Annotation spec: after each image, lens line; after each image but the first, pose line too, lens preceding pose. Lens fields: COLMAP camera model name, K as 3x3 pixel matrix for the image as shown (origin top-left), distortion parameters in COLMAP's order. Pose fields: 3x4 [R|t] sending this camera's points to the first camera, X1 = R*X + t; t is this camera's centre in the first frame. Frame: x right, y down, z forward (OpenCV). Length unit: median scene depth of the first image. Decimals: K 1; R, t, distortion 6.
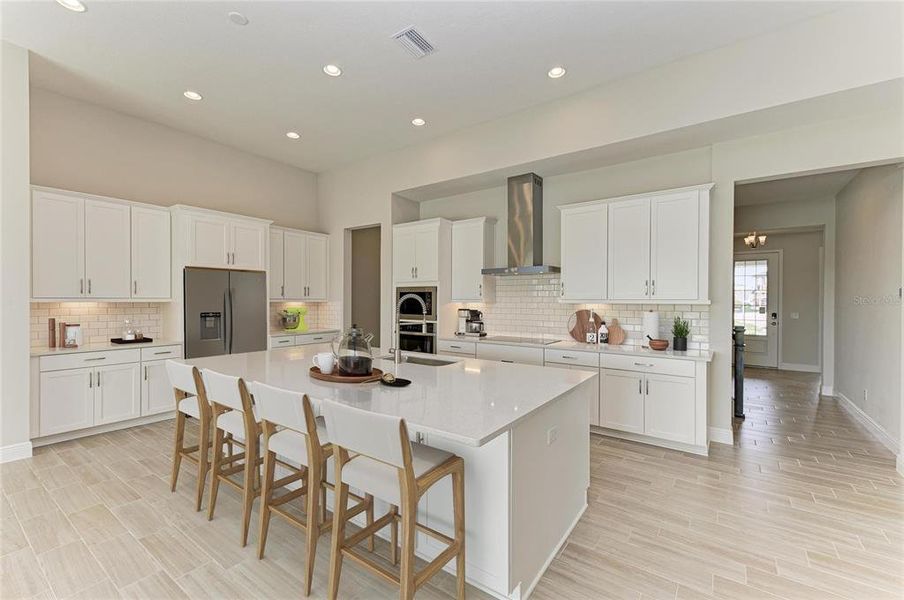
lens RADIAL K [[374.2, 0, 445.7], [0, 374.2, 298.9], [0, 0, 1]] dist [0.010240, 0.000064]
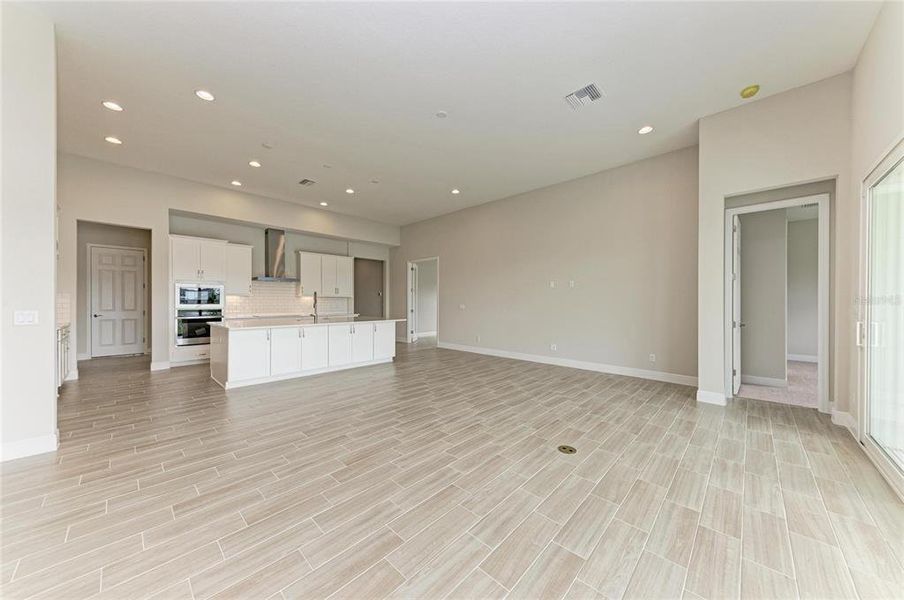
lens RADIAL K [[311.6, 0, 450.6], [0, 311.6, 302.8], [0, 0, 1]] dist [0.009723, 0.000142]
pose [[0.139036, -0.007890, 0.990256, -1.106711], [-0.005119, 0.999949, 0.008686, 0.021827], [-0.990274, -0.006277, 0.138988, -0.083627]]
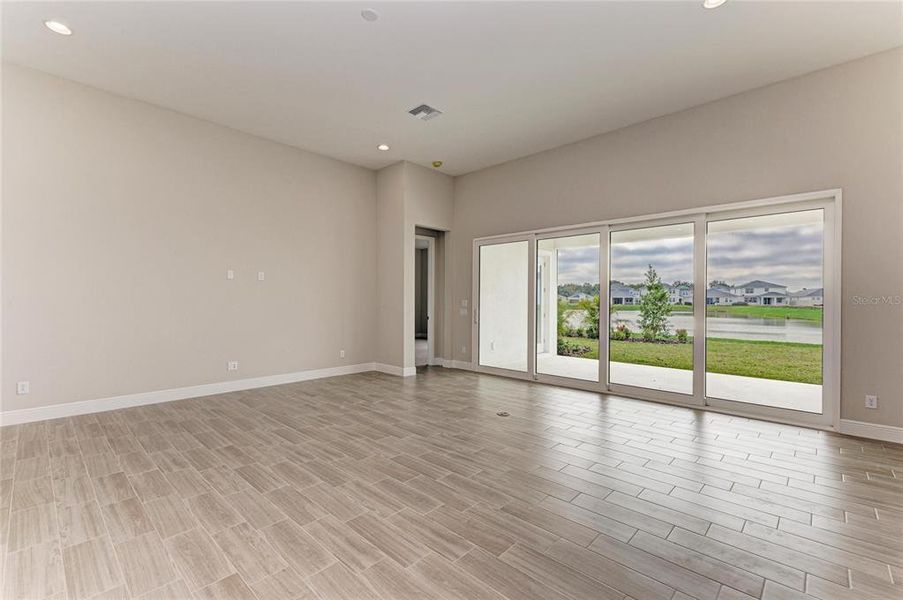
lens RADIAL K [[390.3, 0, 460.3], [0, 390.3, 300.5], [0, 0, 1]] dist [0.005456, 0.000798]
pose [[-0.992484, -0.009900, 0.121972, -0.597199], [-0.010521, 0.999935, -0.004451, 0.027296], [-0.121920, -0.005701, -0.992524, 0.619173]]
